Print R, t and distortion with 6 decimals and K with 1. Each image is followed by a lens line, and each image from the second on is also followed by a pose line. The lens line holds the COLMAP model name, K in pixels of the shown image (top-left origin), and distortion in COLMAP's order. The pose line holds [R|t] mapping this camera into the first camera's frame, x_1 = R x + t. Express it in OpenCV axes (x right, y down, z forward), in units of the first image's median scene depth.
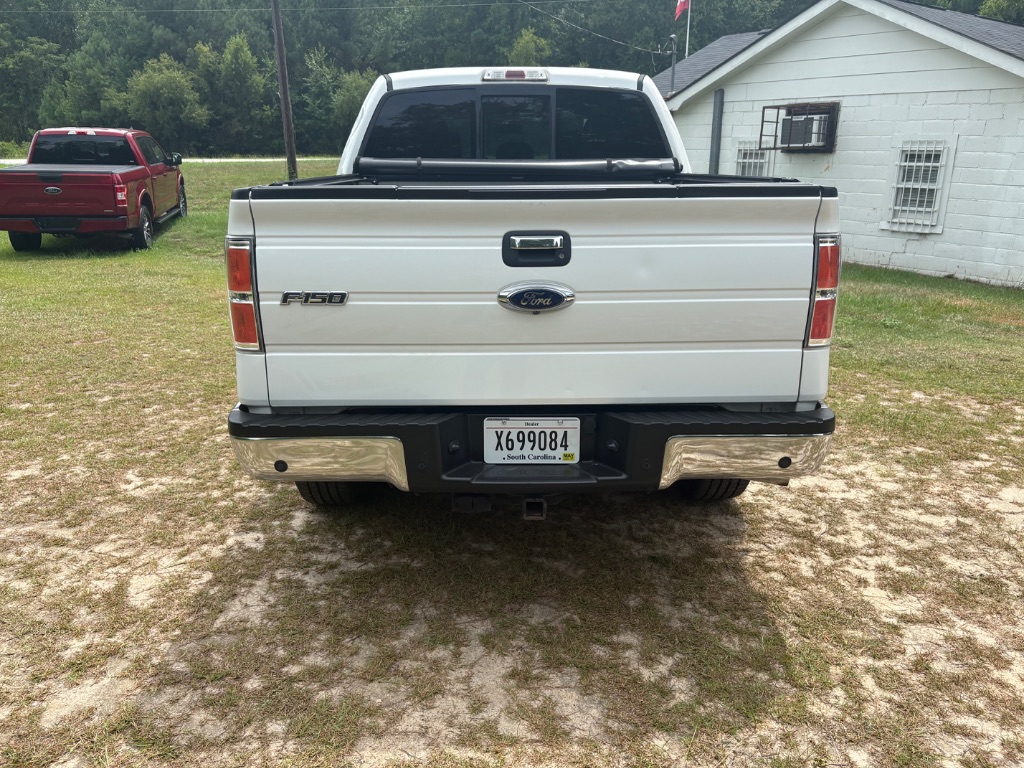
lens RADIAL K [[781.1, 0, 511.4], [0, 781.1, 380.1], [0, 0, 1]] dist [0.048569, -0.049439]
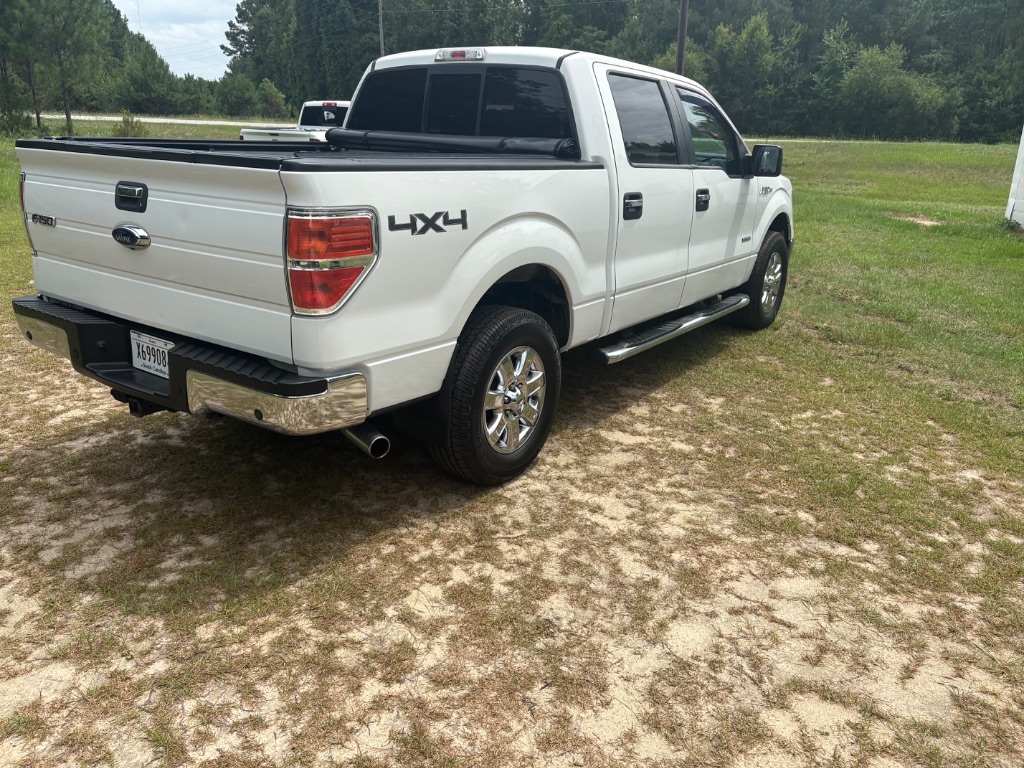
lens RADIAL K [[781.1, 0, 513.1], [0, 781.1, 380.9], [0, 0, 1]] dist [0.048569, -0.049439]
pose [[0.808707, 0.206187, -0.550890, 0.841681], [-0.193176, 0.977702, 0.082351, -0.067708], [0.555587, 0.039821, 0.830505, 0.201550]]
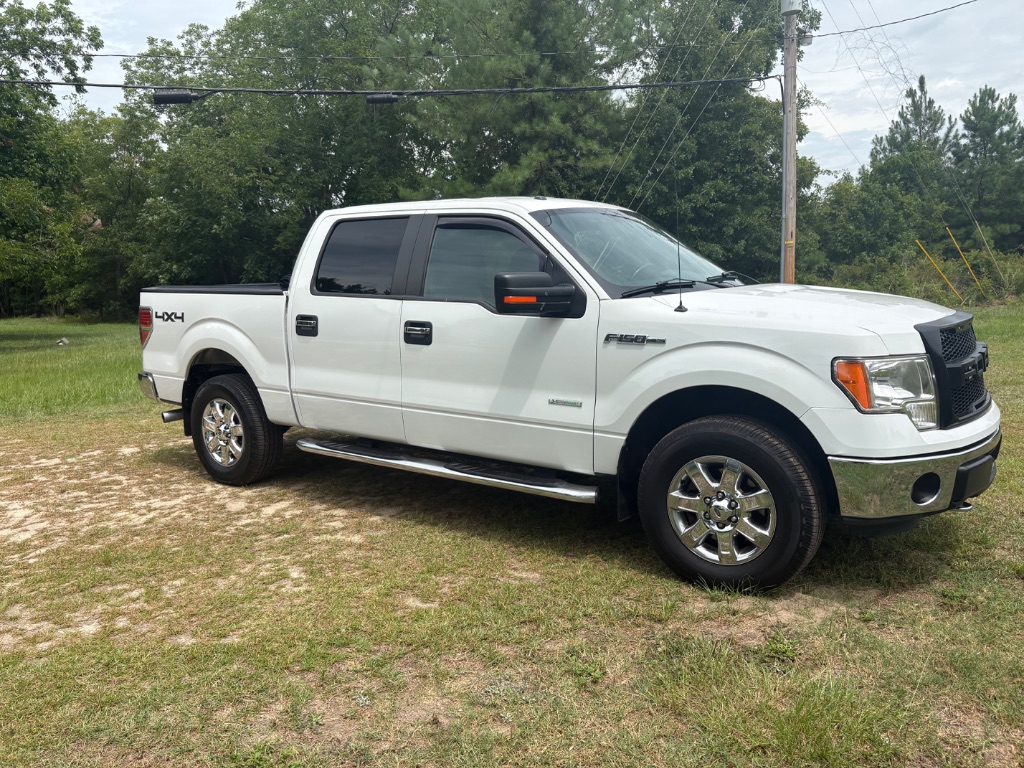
lens RADIAL K [[781.1, 0, 506.6], [0, 781.1, 380.7], [0, 0, 1]] dist [0.048569, -0.049439]
pose [[-0.608731, 0.130065, -0.782643, 1.198733], [-0.190346, 0.933716, 0.303221, -0.670697], [0.770205, 0.333553, -0.543624, 2.355584]]
